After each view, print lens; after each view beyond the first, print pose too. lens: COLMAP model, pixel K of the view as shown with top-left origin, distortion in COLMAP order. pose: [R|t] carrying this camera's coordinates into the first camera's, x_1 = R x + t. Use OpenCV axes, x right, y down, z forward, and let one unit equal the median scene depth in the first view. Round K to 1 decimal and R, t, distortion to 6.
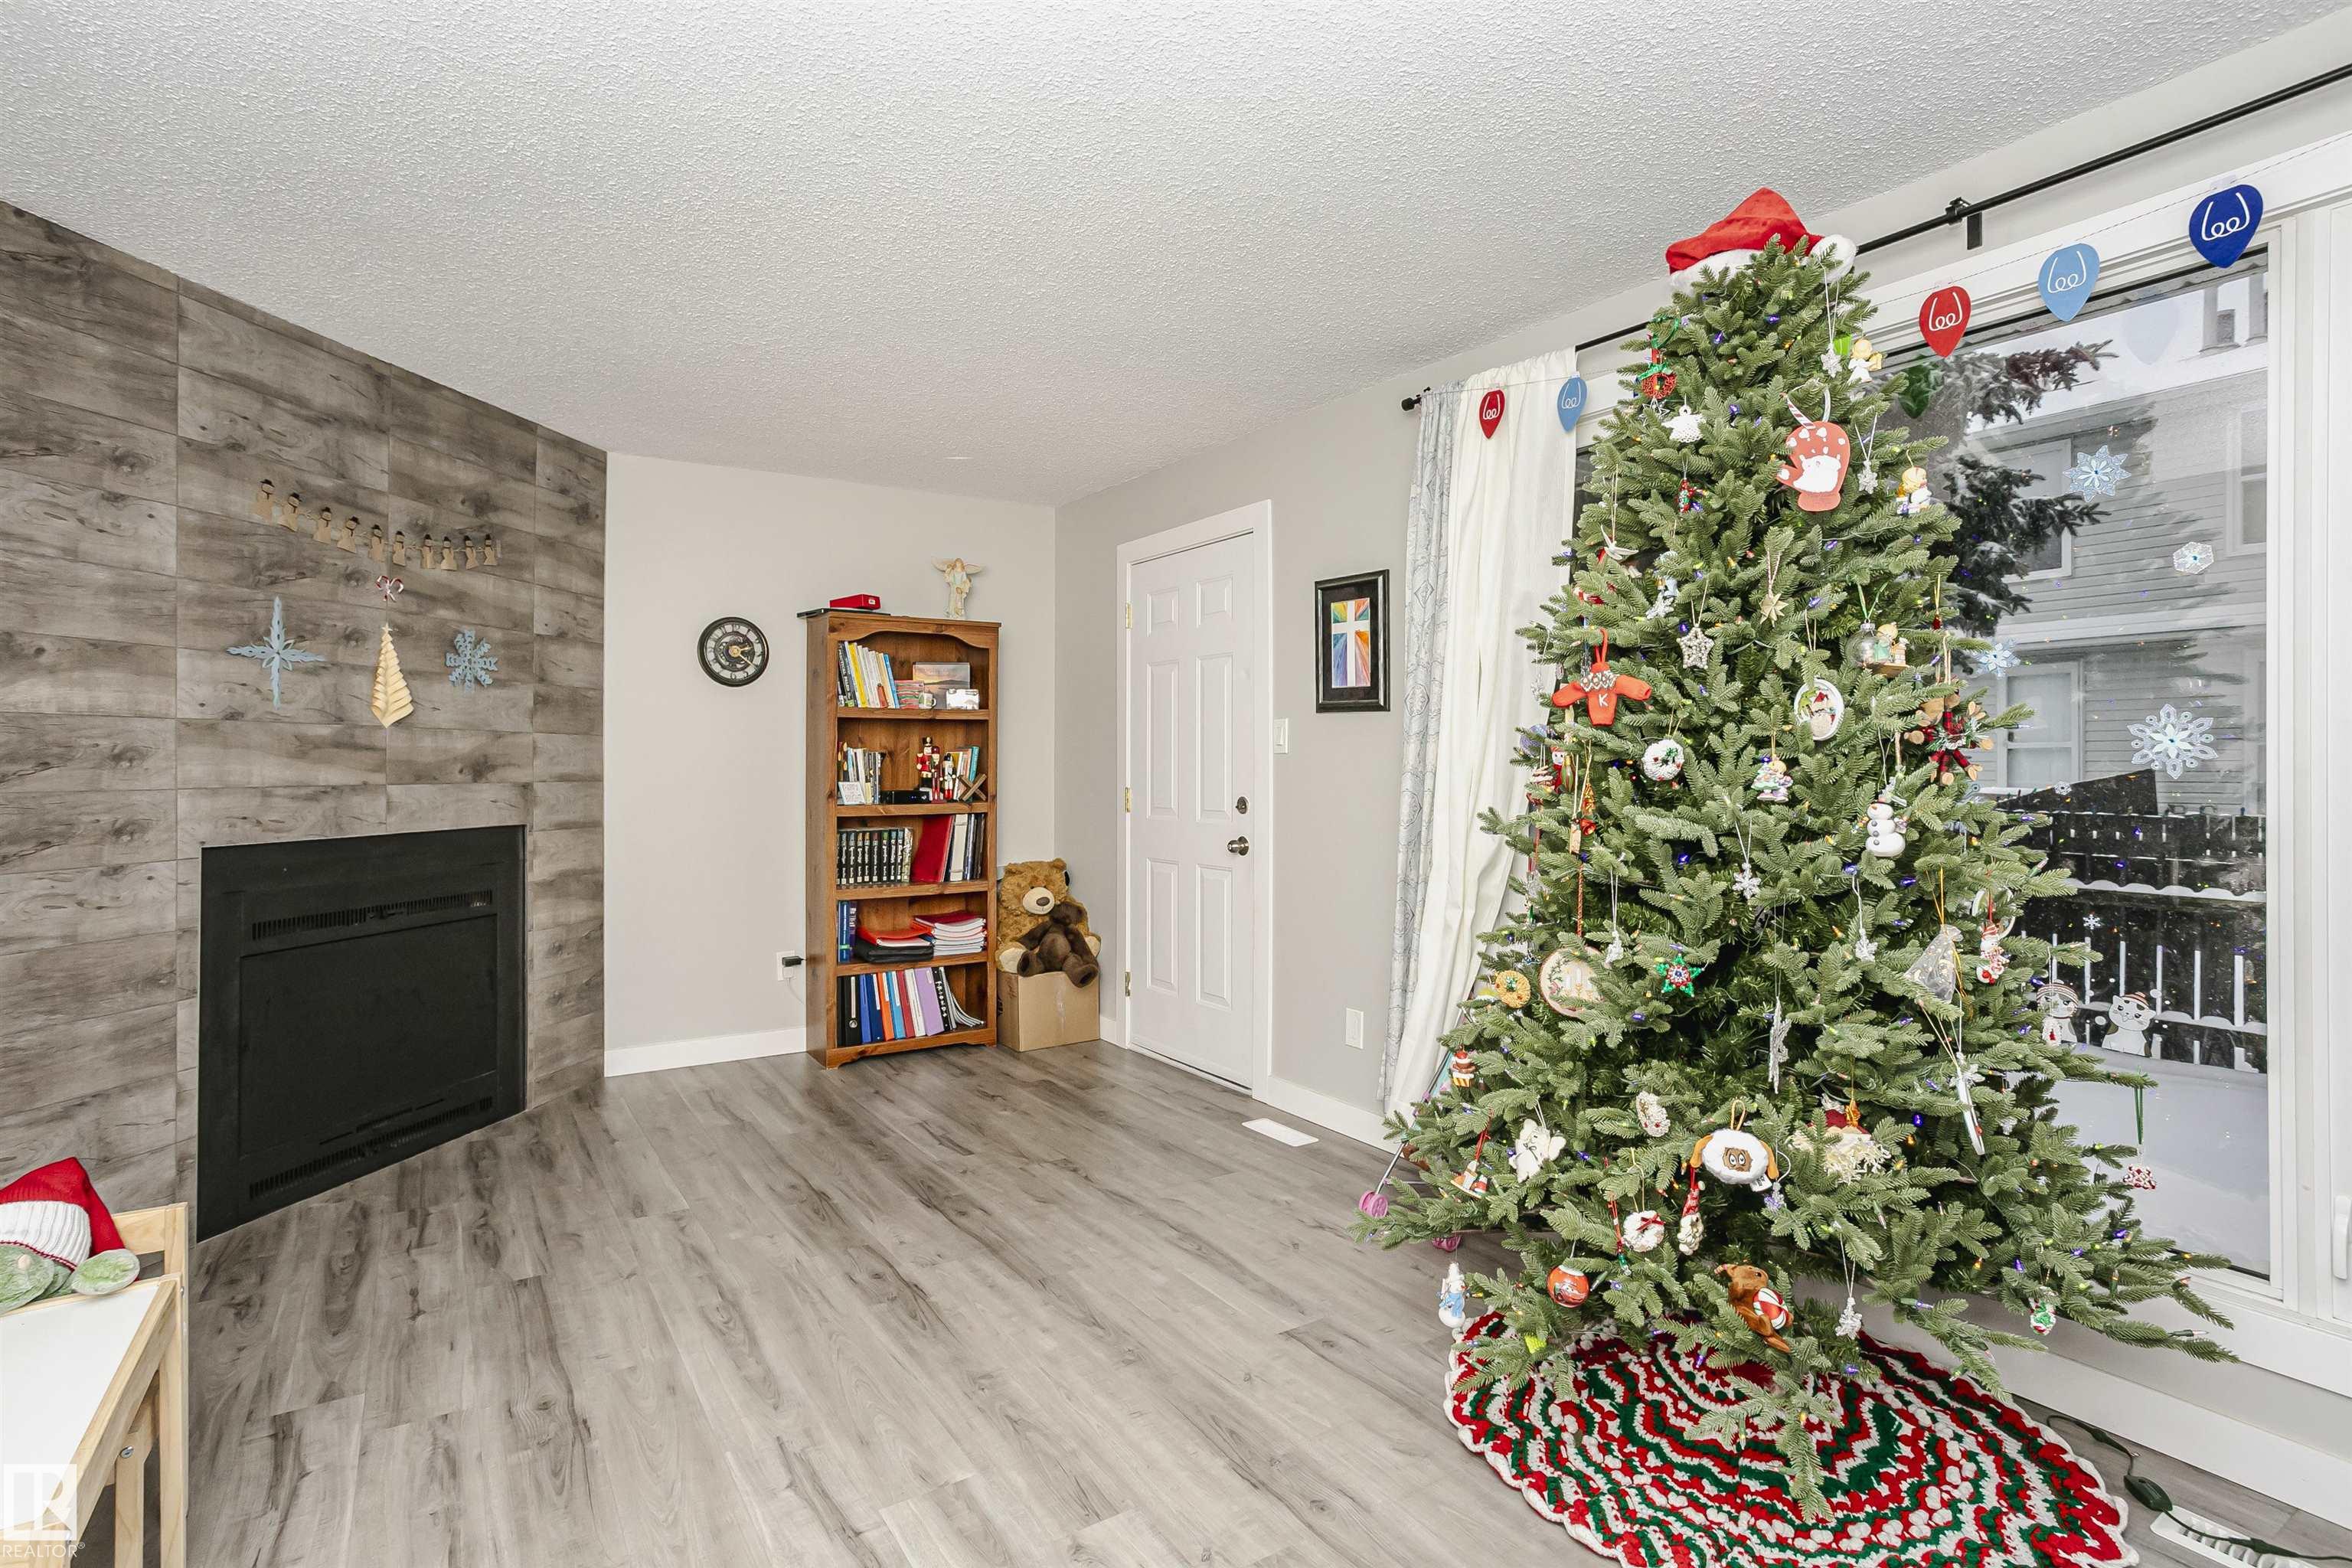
lens RADIAL K [[1115.7, 0, 1103.8], [0, 1115.7, 766.6], [0, 0, 1]] dist [-0.044655, 0.035166]
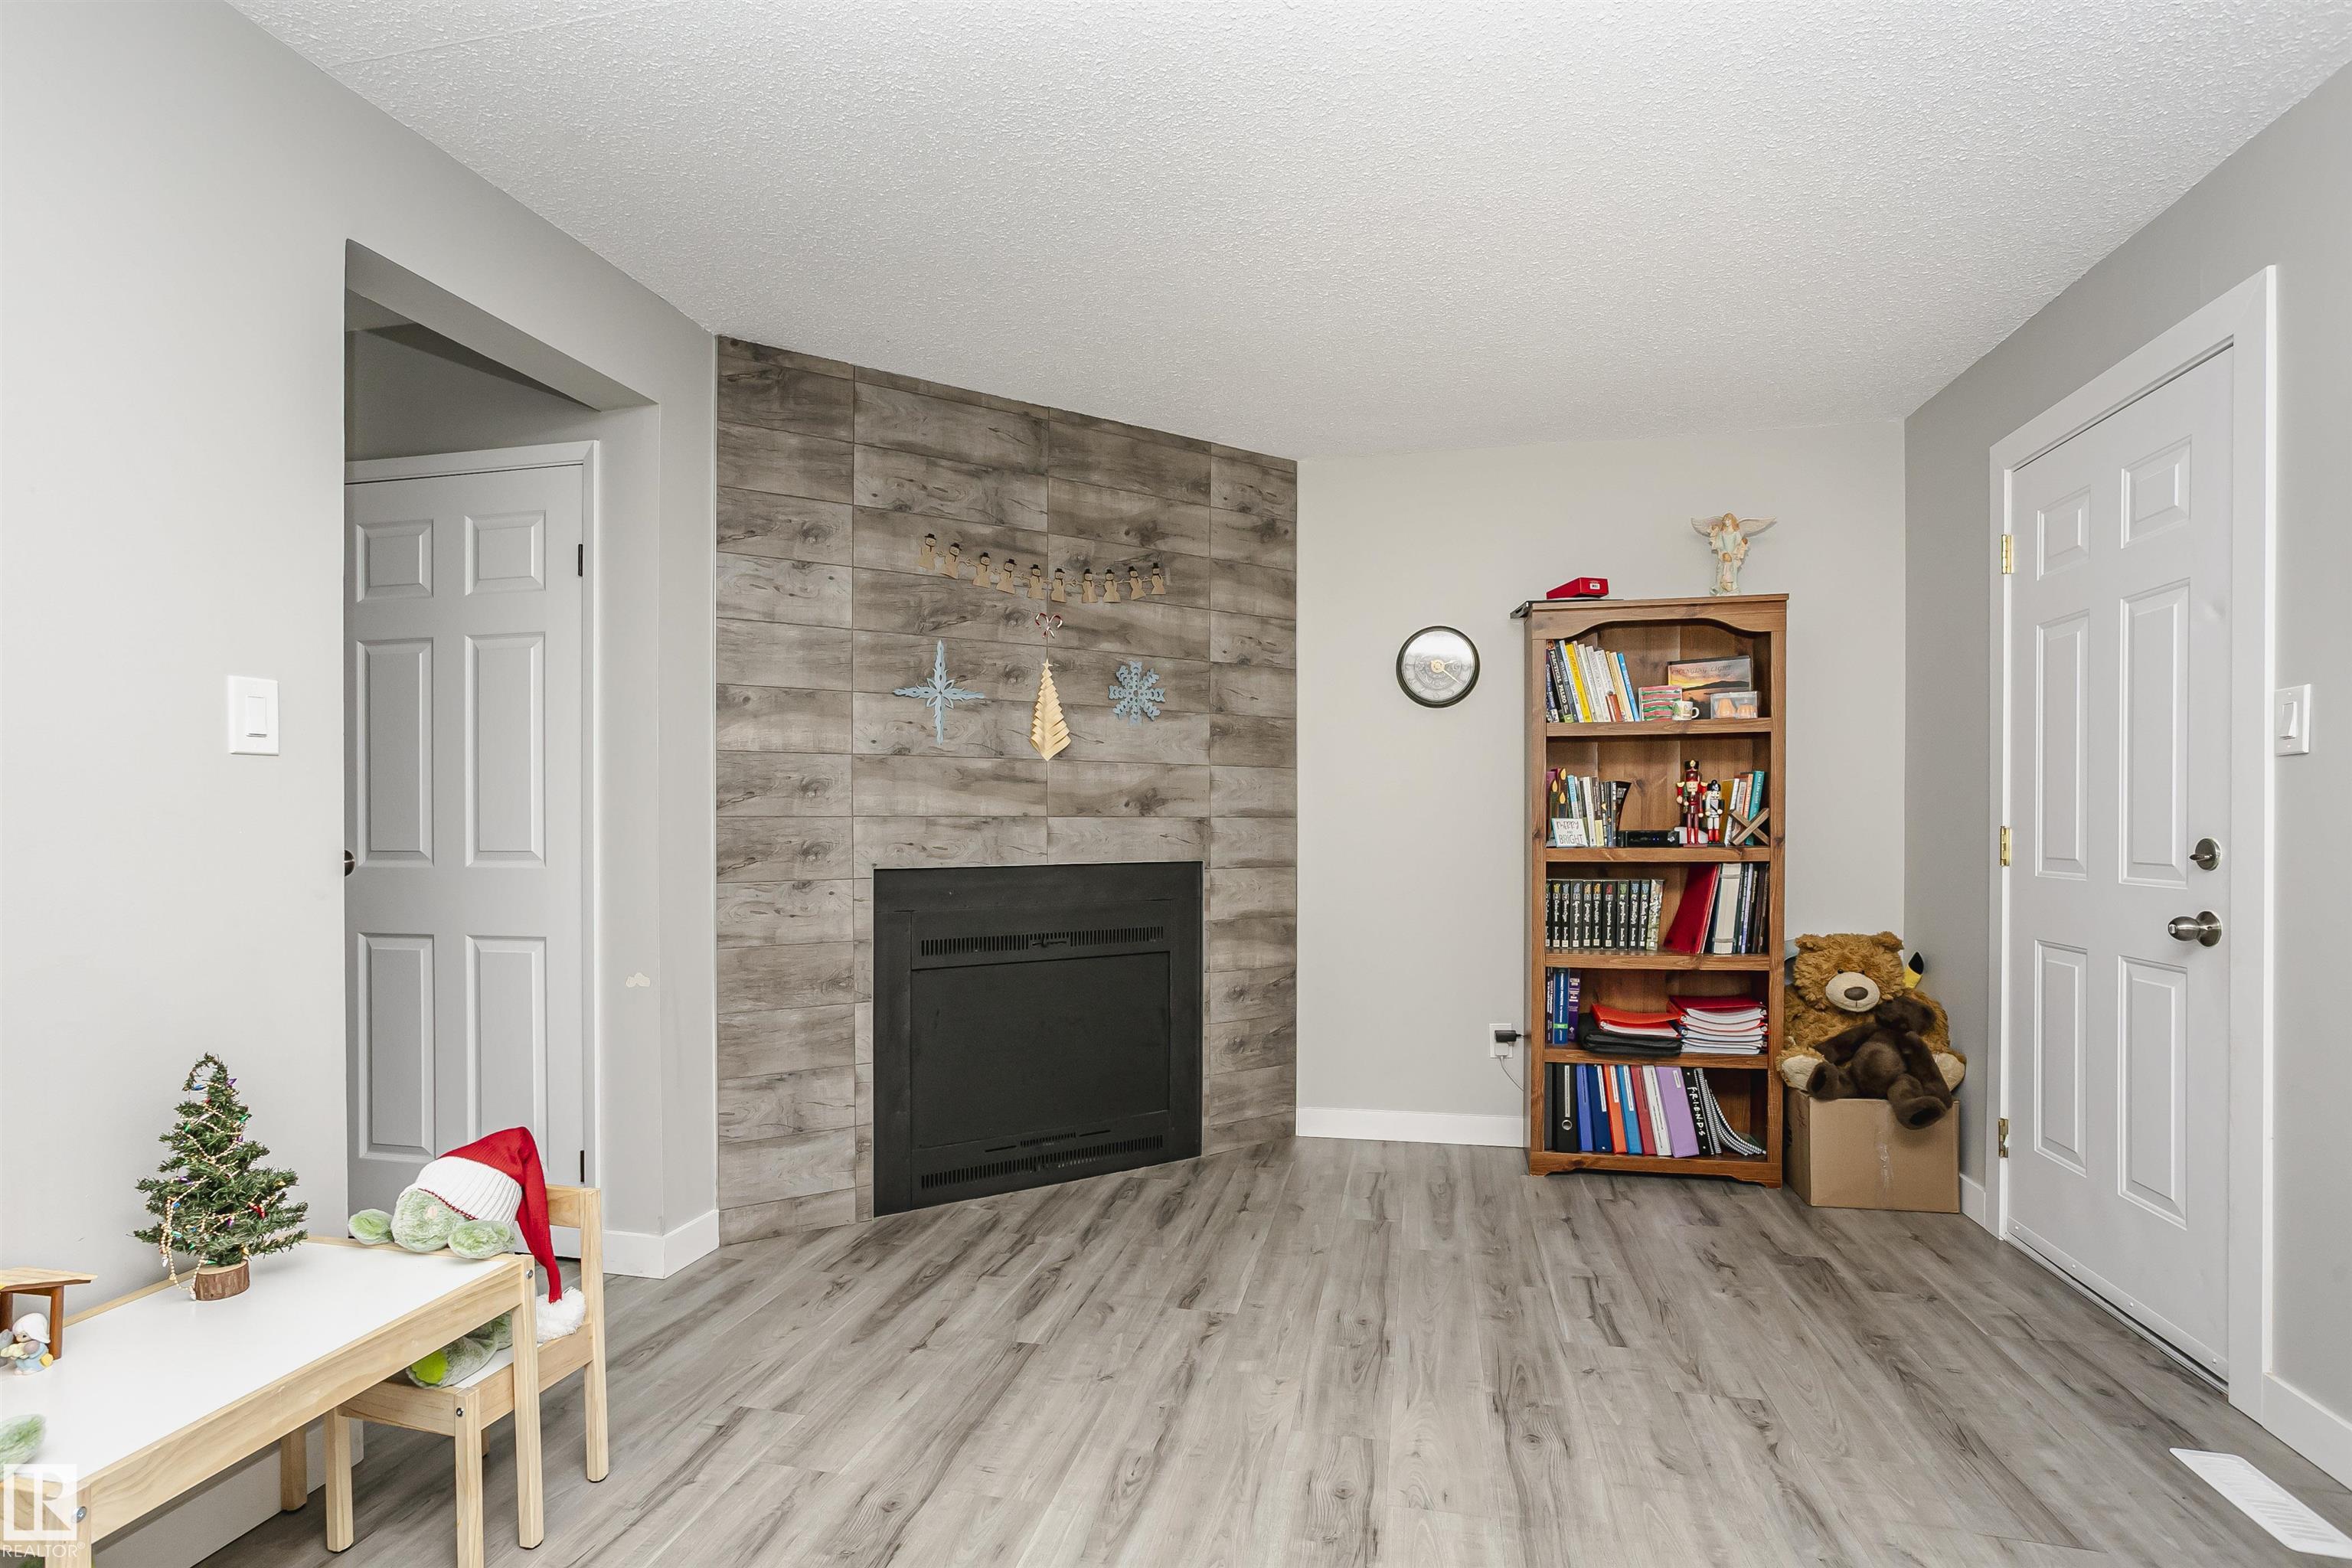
lens RADIAL K [[1133.5, 0, 1165.4], [0, 1133.5, 833.2], [0, 0, 1]] dist [-0.057295, 0.040546]
pose [[0.725186, 0.005659, -0.688530, 0.143427], [0.001482, 0.999951, 0.009780, 0.020030], [0.688552, -0.008113, 0.725142, 0.282110]]
